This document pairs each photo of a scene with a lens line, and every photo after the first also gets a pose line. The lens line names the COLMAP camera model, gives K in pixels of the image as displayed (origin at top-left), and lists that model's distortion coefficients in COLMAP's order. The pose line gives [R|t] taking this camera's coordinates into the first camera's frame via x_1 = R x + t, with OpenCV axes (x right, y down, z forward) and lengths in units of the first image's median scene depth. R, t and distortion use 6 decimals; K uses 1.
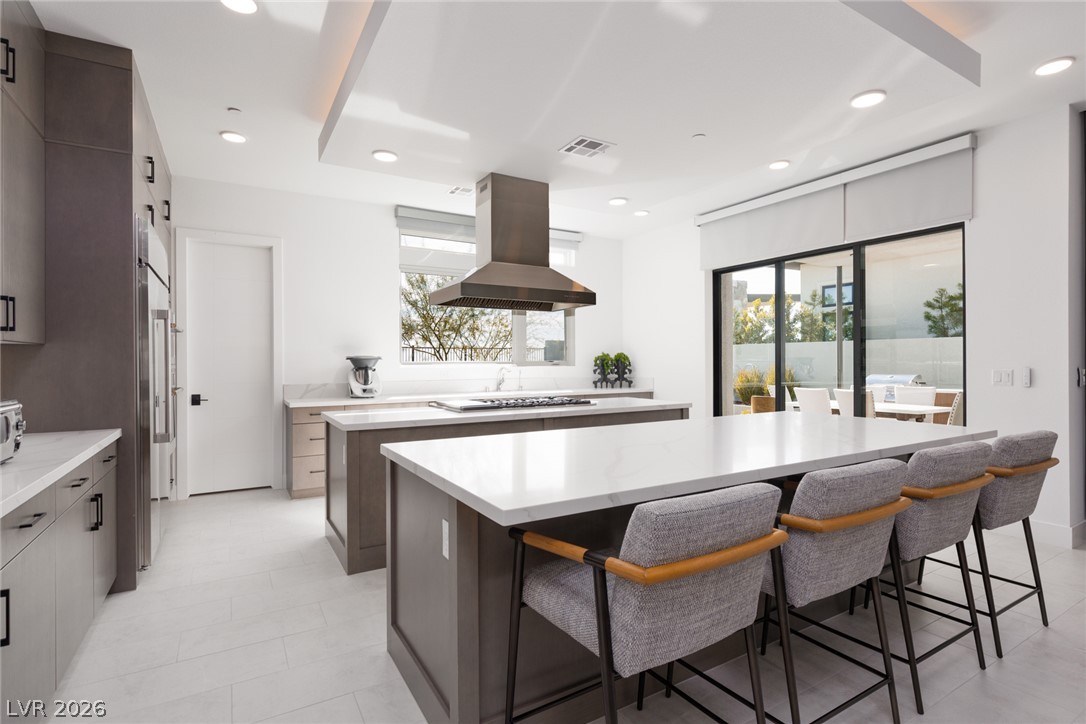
lens RADIAL K [[526.0, 0, 538.7], [0, 526.0, 359.7], [0, 0, 1]] dist [-0.003521, 0.001410]
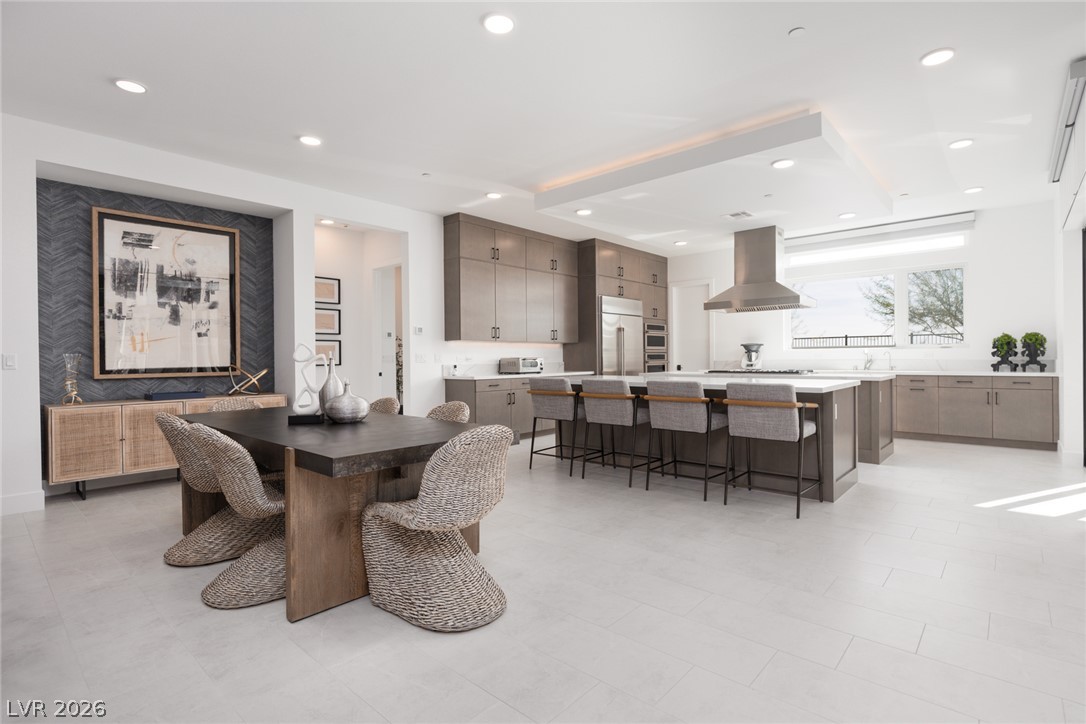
lens RADIAL K [[526.0, 0, 550.5], [0, 526.0, 357.6], [0, 0, 1]] dist [-0.003521, 0.001410]
pose [[0.303616, 0.003118, -0.952789, 0.856753], [0.011042, 0.999916, 0.006791, 0.016099], [0.952730, -0.012582, 0.303556, -0.044302]]
